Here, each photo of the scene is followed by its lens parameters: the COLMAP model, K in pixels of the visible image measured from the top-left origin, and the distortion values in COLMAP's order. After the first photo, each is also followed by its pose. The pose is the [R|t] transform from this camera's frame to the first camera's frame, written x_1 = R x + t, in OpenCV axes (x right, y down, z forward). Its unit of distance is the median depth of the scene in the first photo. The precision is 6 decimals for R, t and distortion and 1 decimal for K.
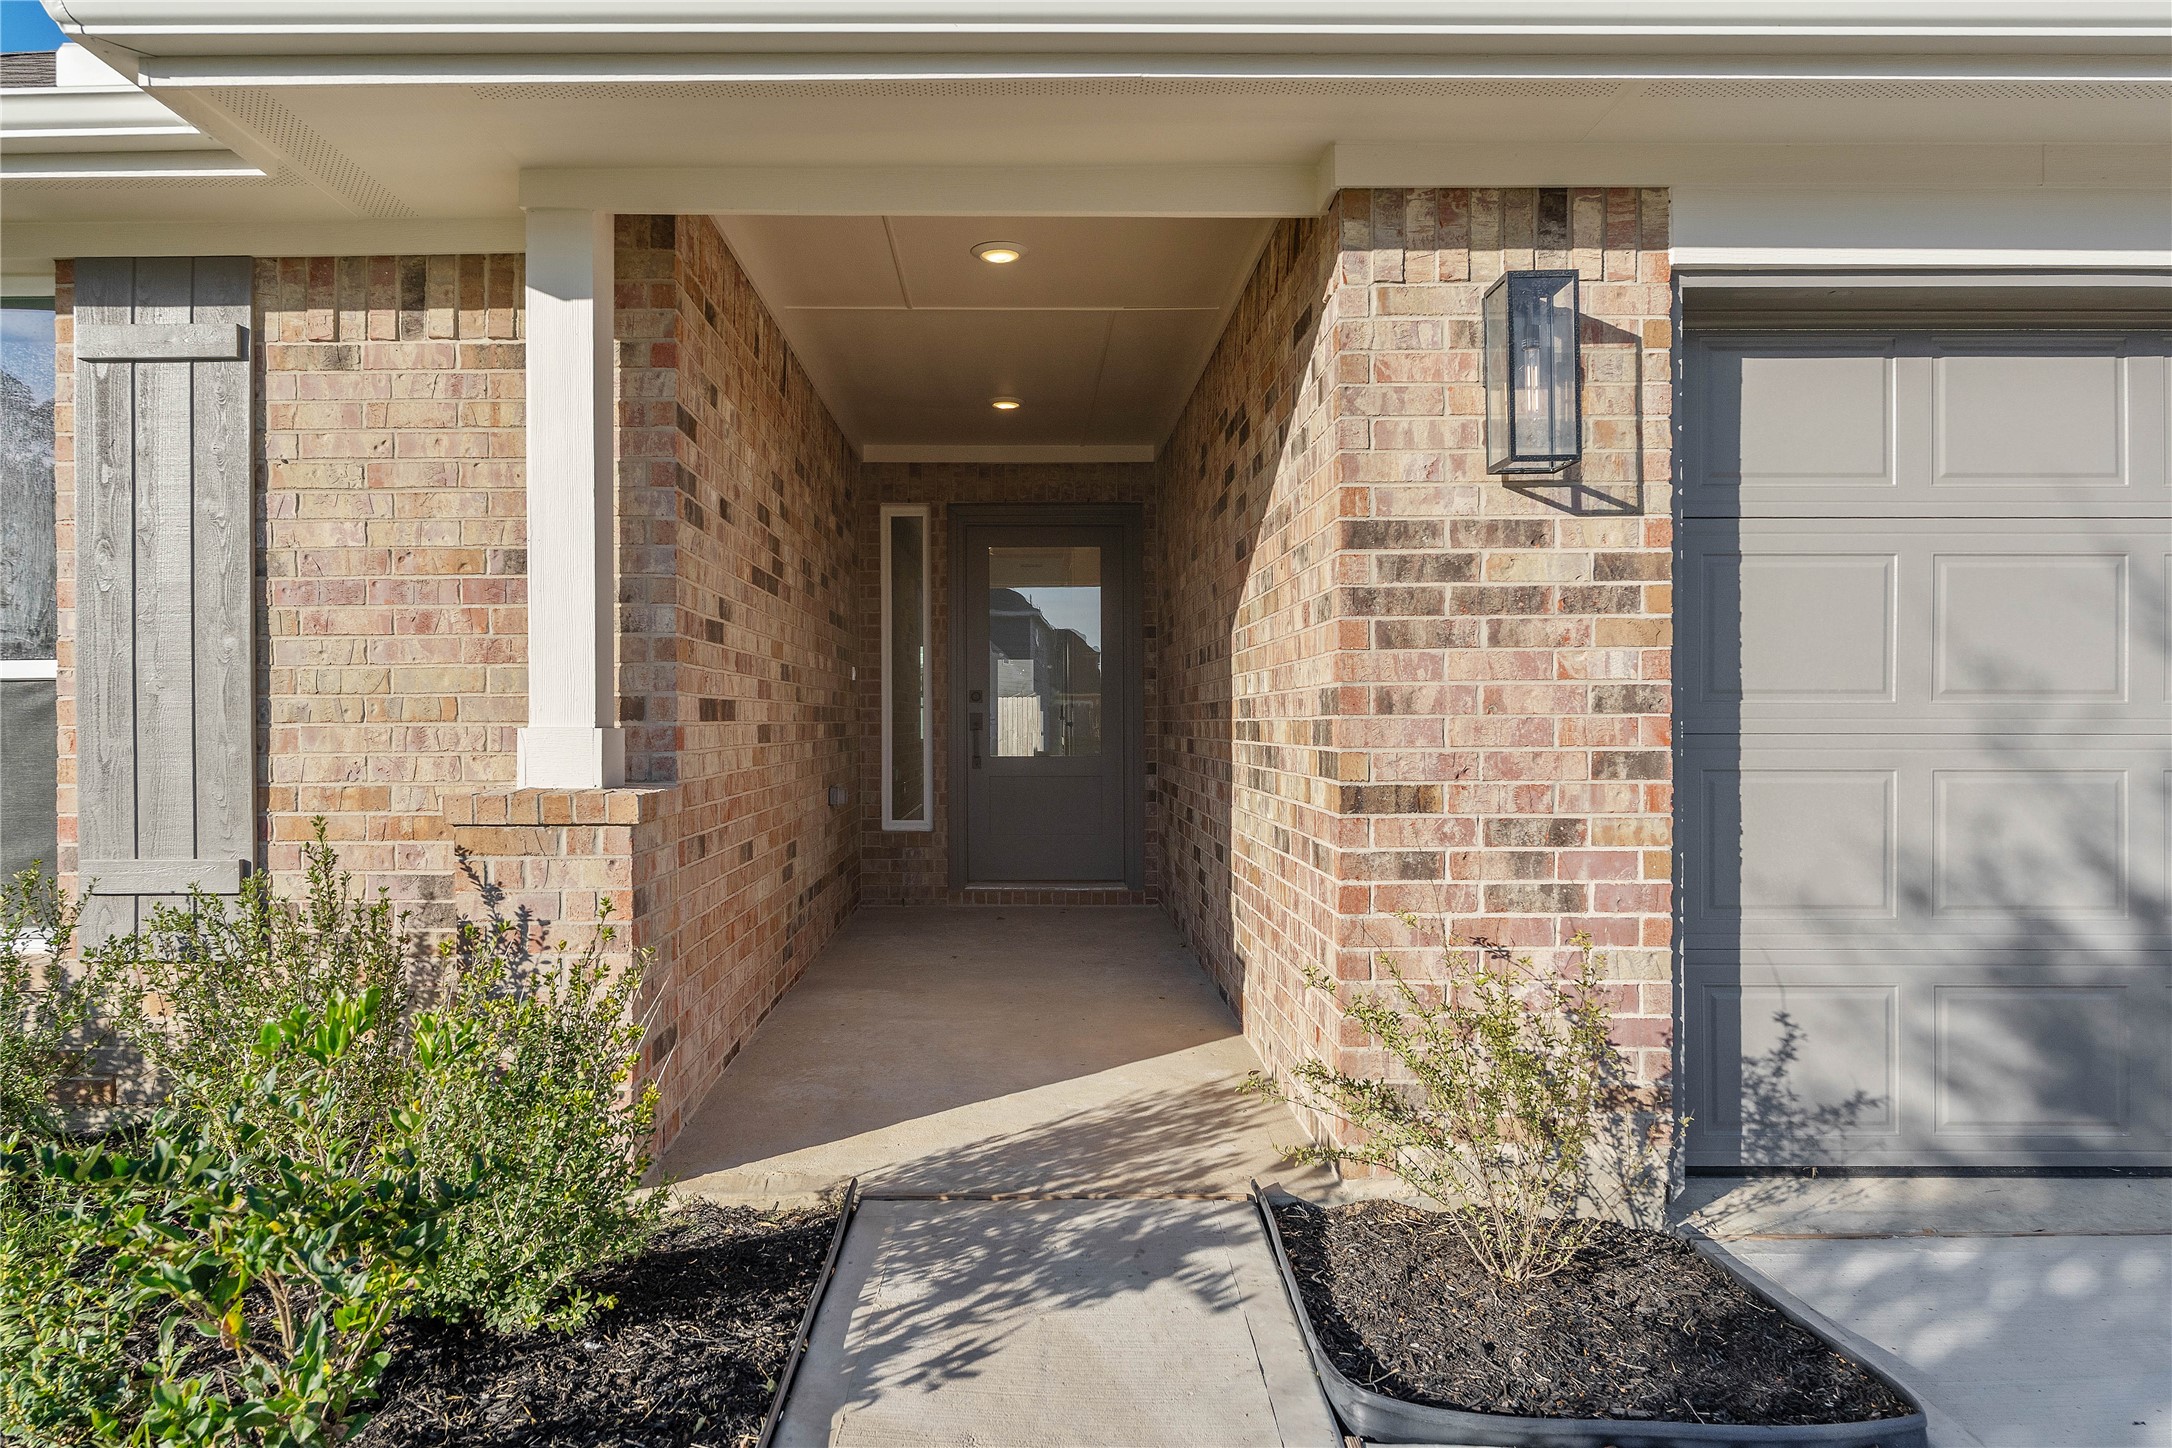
lens RADIAL K [[1287.6, 0, 1084.4], [0, 1287.6, 708.9], [0, 0, 1]] dist [0.003694, 0.002080]
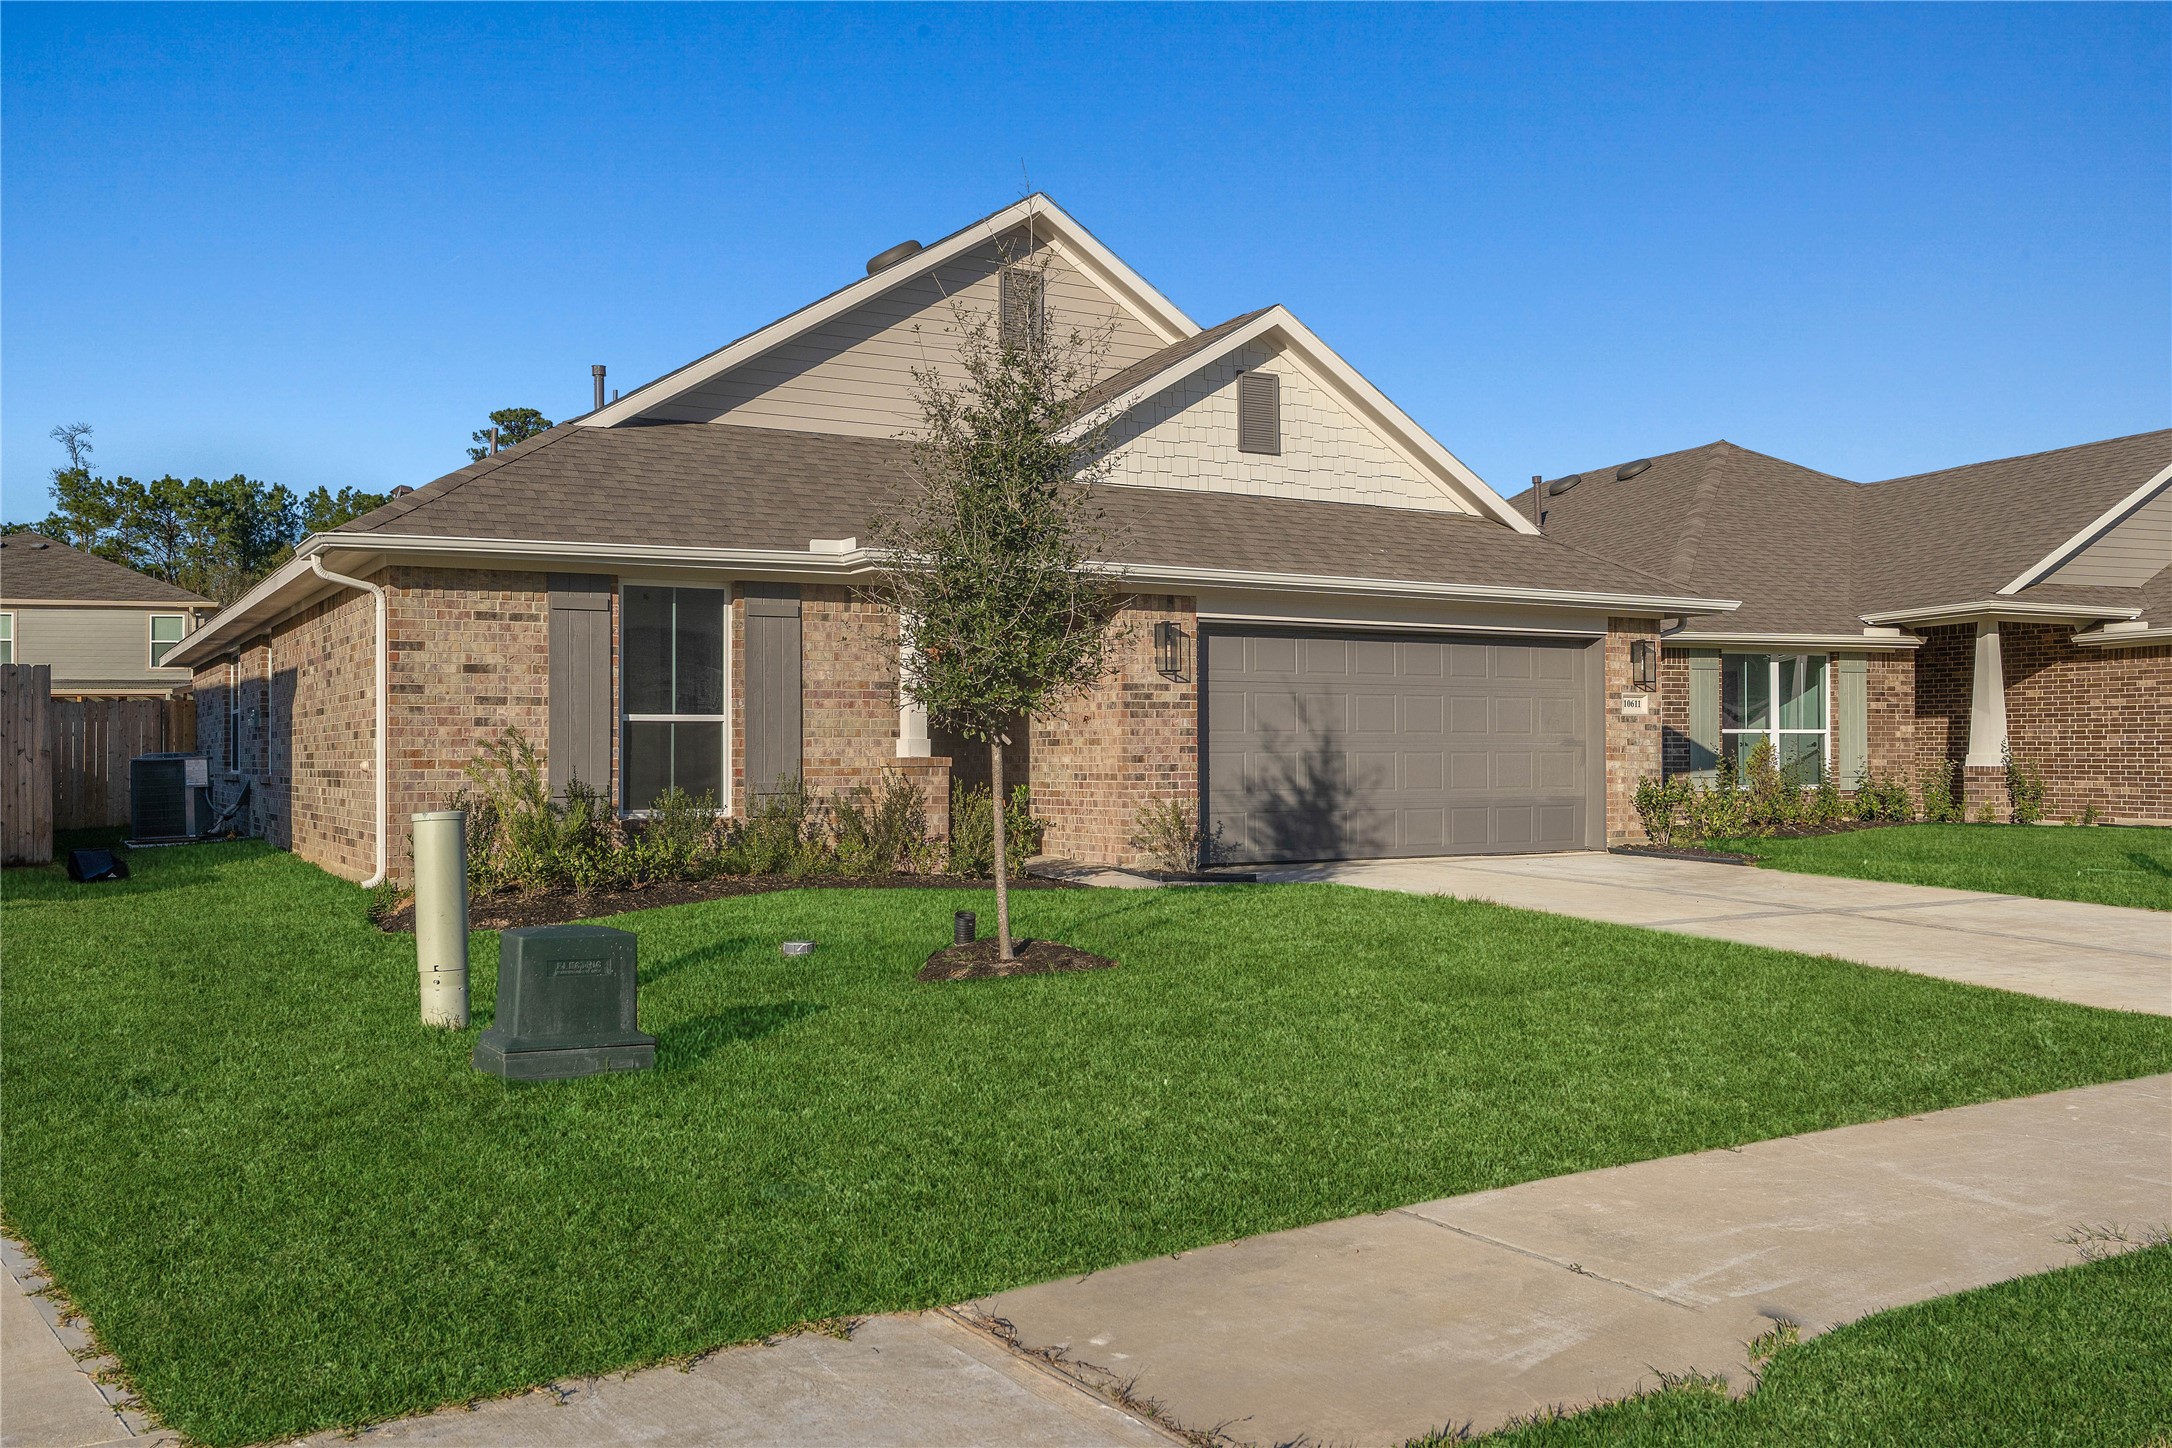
lens RADIAL K [[1882.5, 0, 1072.3], [0, 1882.5, 662.3], [0, 0, 1]] dist [-0.010727, -0.003425]
pose [[0.861177, 0.026793, 0.507599, -2.446753], [-0.001324, 0.998725, -0.050469, 0.060423], [-0.508304, 0.042790, 0.860114, -3.271402]]
